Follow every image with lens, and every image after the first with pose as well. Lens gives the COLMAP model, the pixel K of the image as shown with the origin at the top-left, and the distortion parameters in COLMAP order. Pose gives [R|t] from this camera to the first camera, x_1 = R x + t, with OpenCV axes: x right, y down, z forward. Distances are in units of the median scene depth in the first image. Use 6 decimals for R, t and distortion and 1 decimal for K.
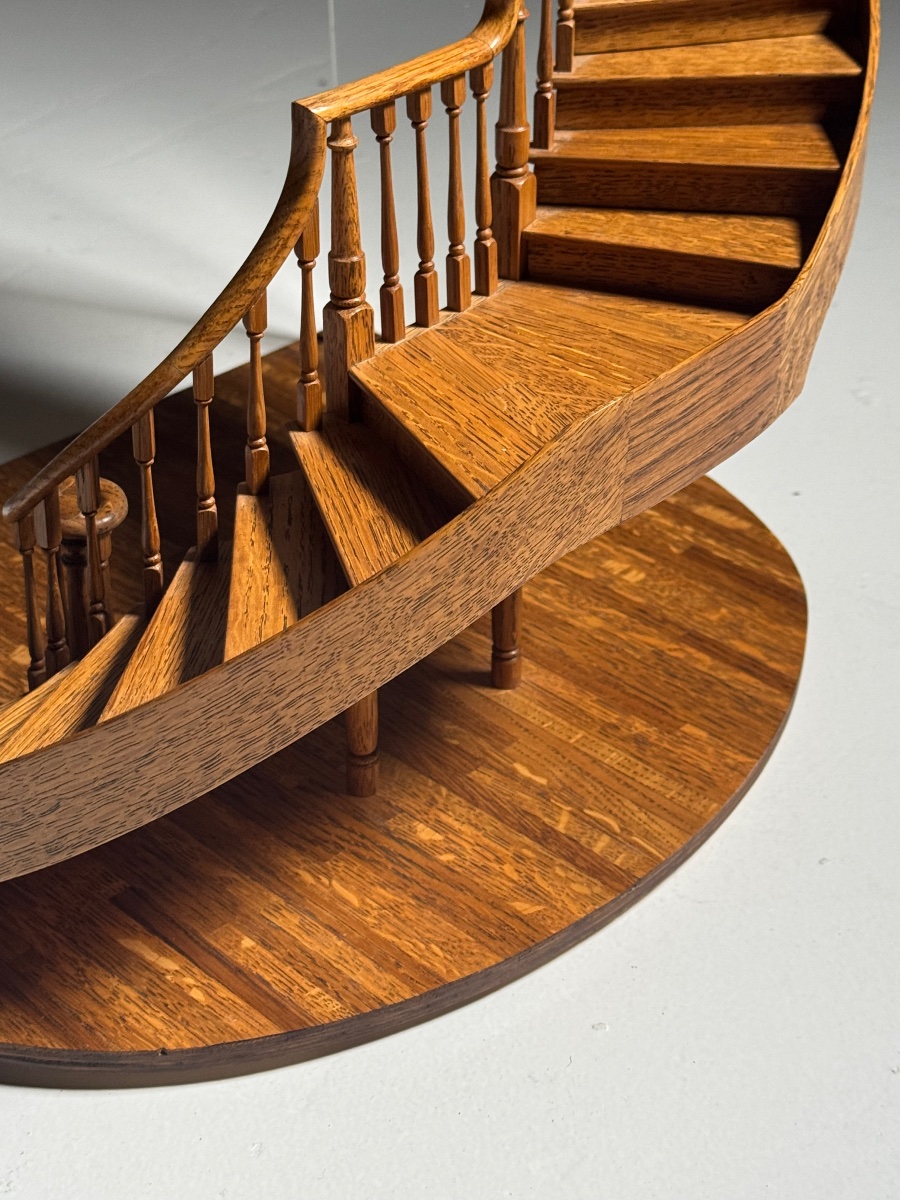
lens RADIAL K [[2063.7, 0, 459.7], [0, 2063.7, 612.5], [0, 0, 1]] dist [0.136301, 0.000000]
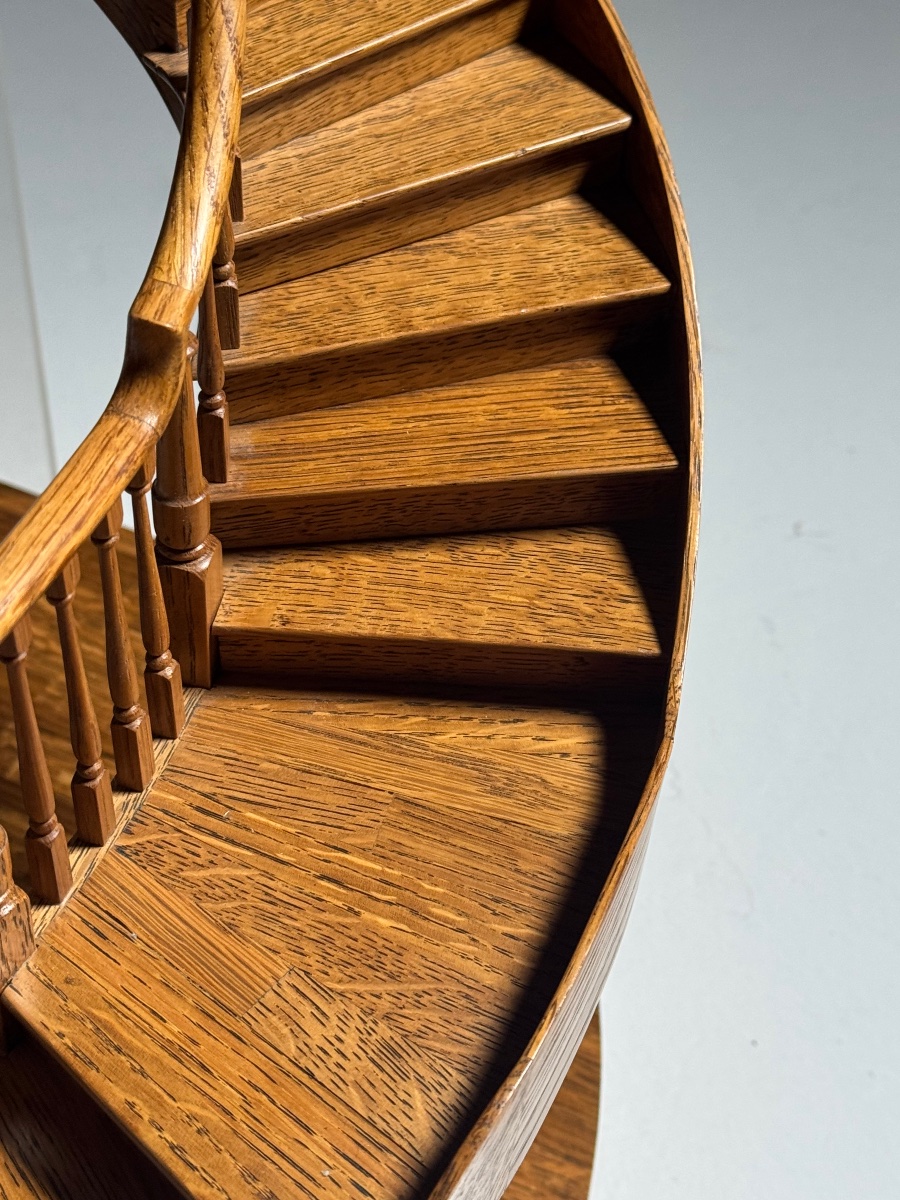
lens RADIAL K [[2063.7, 0, 451.0], [0, 2063.7, 597.9], [0, 0, 1]] dist [0.136301, 0.000000]
pose [[0.948940, -0.184608, 0.255799, -0.060678], [0.128793, 0.966948, 0.220053, -0.328941], [-0.287968, -0.175872, 0.941352, 0.405443]]
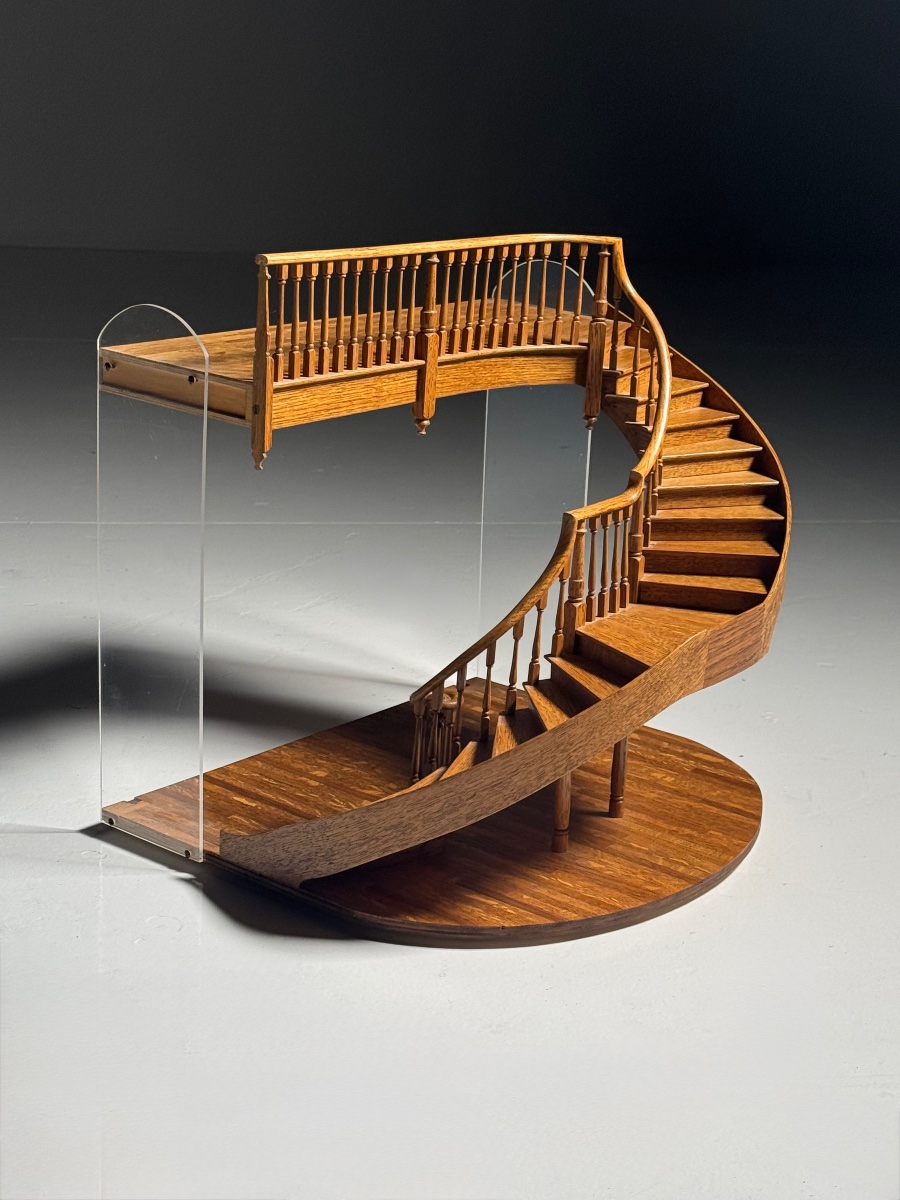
lens RADIAL K [[2063.7, 0, 448.2], [0, 2063.7, 605.2], [0, 0, 1]] dist [0.136301, 0.000000]
pose [[0.995609, 0.018416, 0.091784, -0.385137], [0.008384, 0.958975, -0.283367, 0.477135], [-0.093237, 0.282892, 0.954609, -1.107769]]
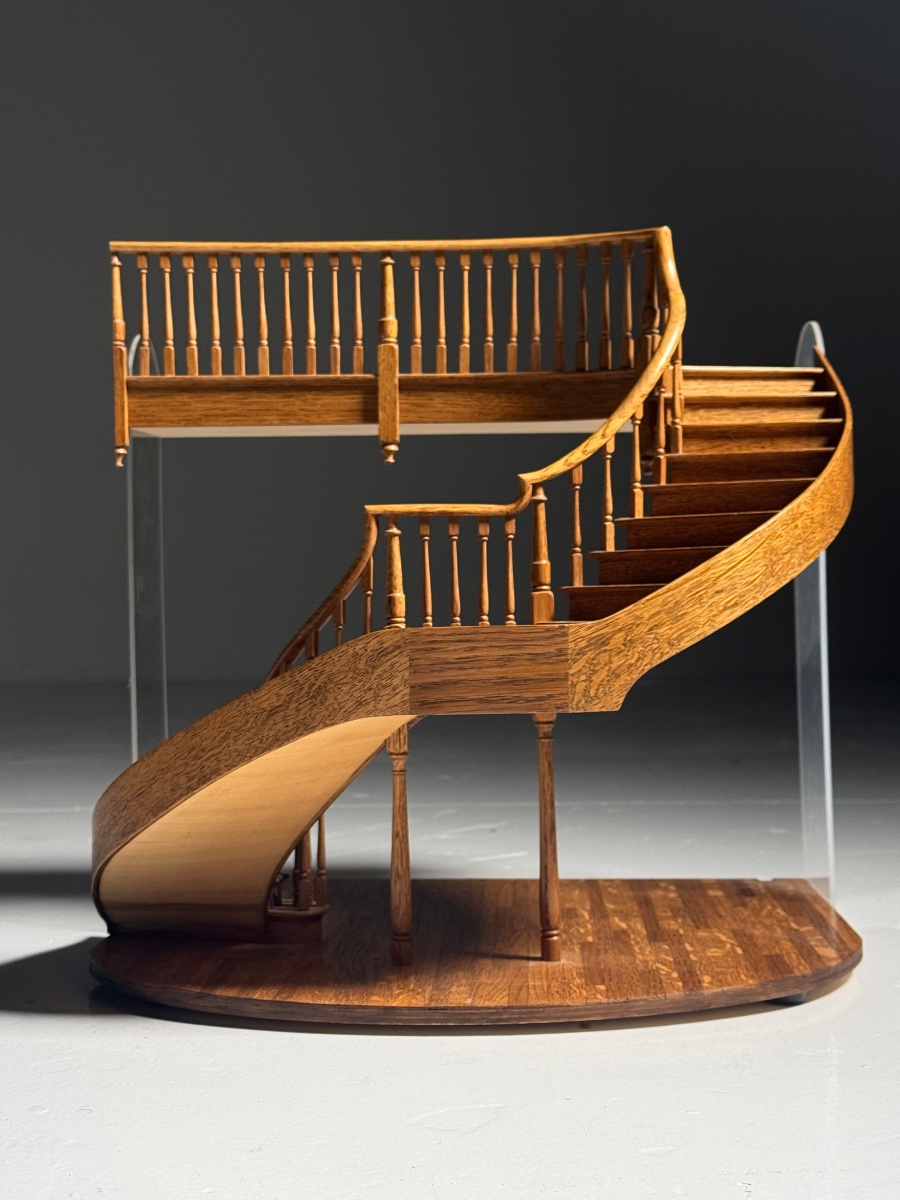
lens RADIAL K [[1853.9, 0, 449.5], [0, 1853.9, 593.5], [0, 0, 1]] dist [0.206648, 0.000000]
pose [[0.657152, -0.002287, -0.753755, 1.155082], [-0.398026, 0.848153, -0.349588, 0.363577], [0.640099, 0.529747, 0.556455, 0.104128]]
